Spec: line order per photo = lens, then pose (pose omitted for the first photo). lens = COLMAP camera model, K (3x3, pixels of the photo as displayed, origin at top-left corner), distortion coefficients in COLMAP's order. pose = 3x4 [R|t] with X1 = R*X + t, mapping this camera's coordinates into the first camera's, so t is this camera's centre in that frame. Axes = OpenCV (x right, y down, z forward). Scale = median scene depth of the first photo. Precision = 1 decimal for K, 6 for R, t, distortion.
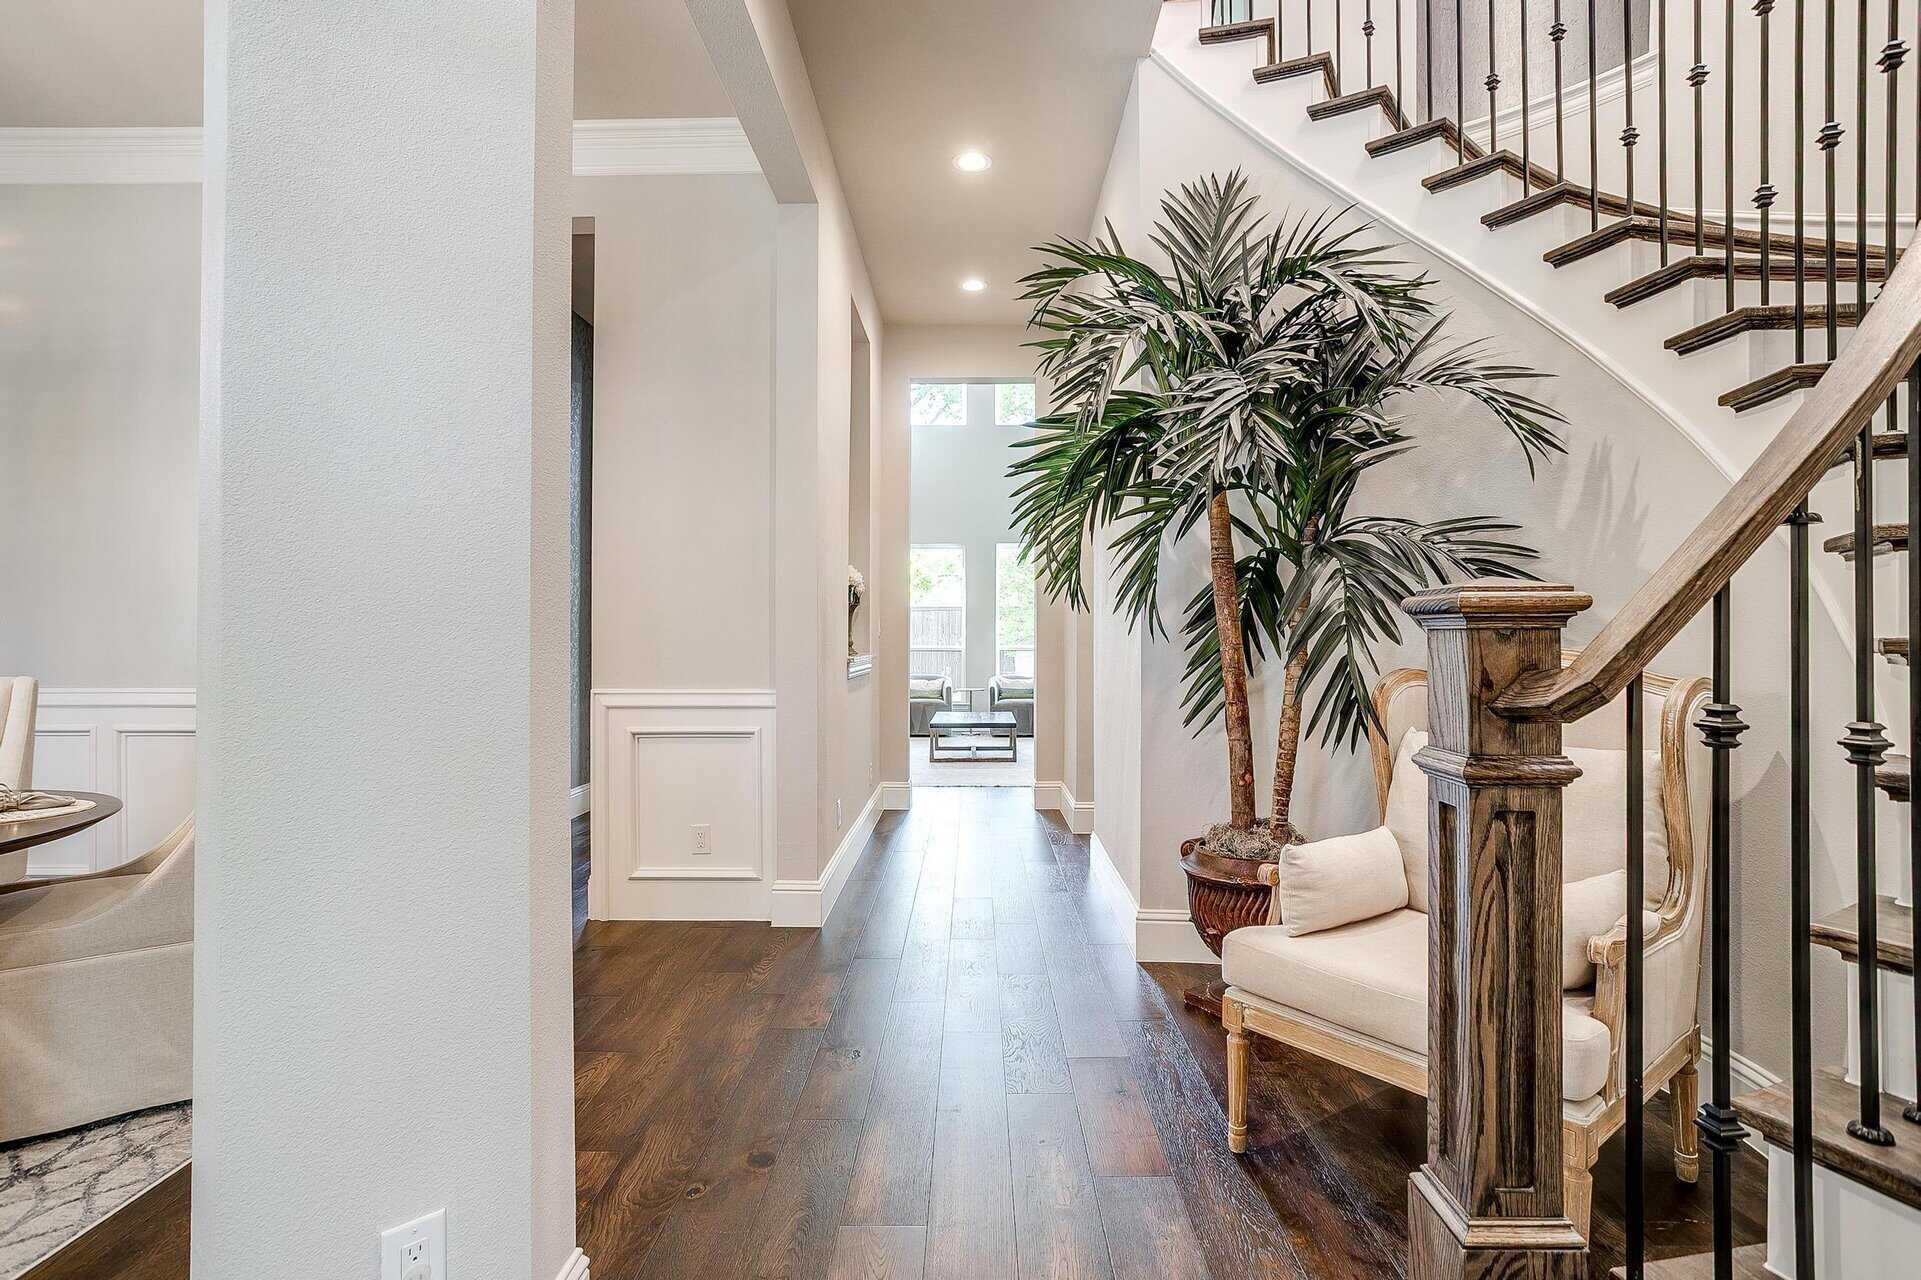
lens RADIAL K [[948.1, 0, 956.1], [0, 948.1, 632.4], [0, 0, 1]] dist [-0.051031, 0.028788]
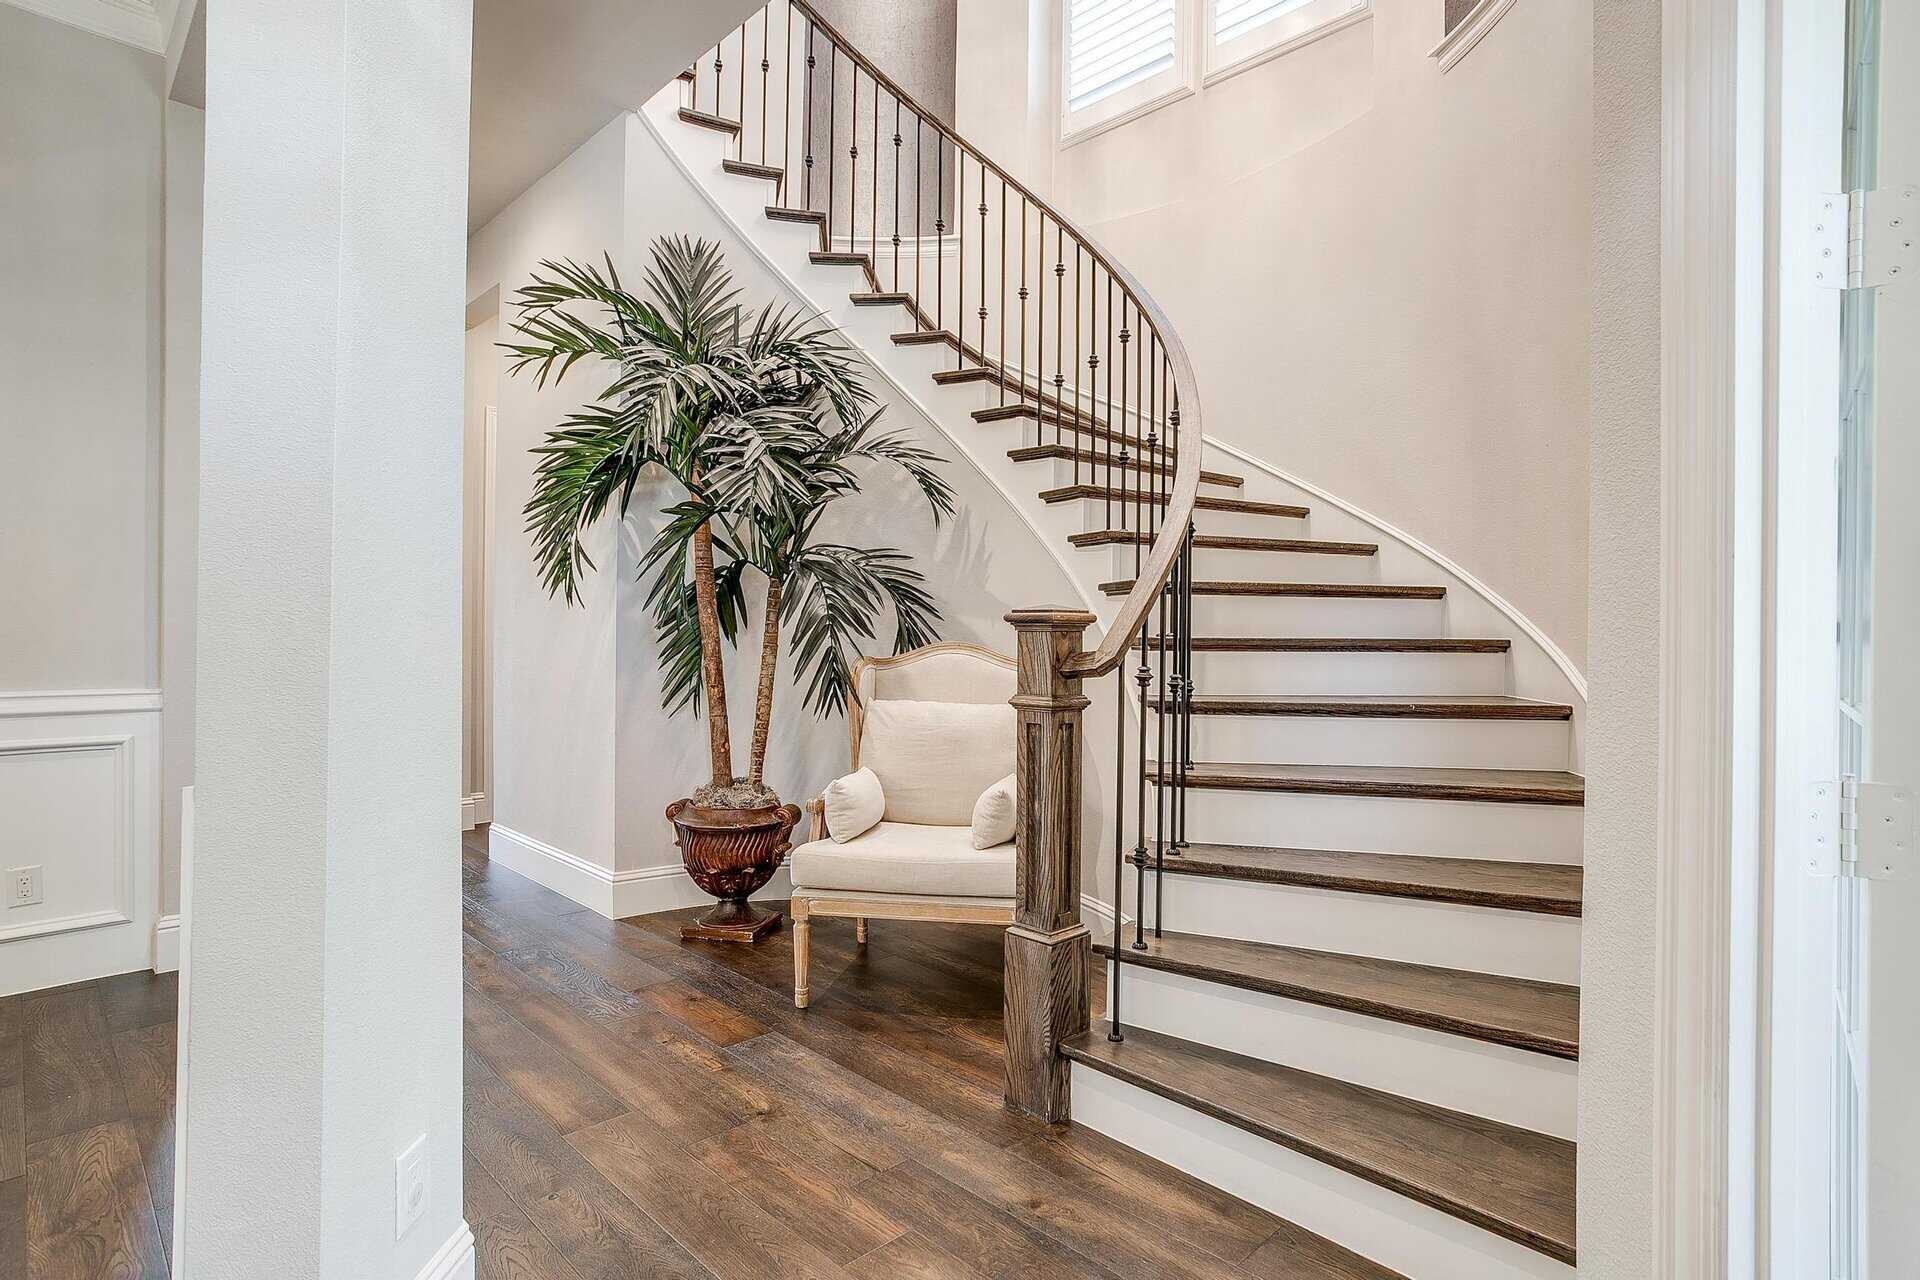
lens RADIAL K [[947.6, 0, 955.6], [0, 947.6, 632.4], [0, 0, 1]] dist [-0.051031, 0.028788]
pose [[0.722312, 0.009713, 0.691499, -0.377155], [-0.014689, 0.999891, 0.001298, -0.000380], [-0.691411, -0.011095, 0.722376, -0.112222]]
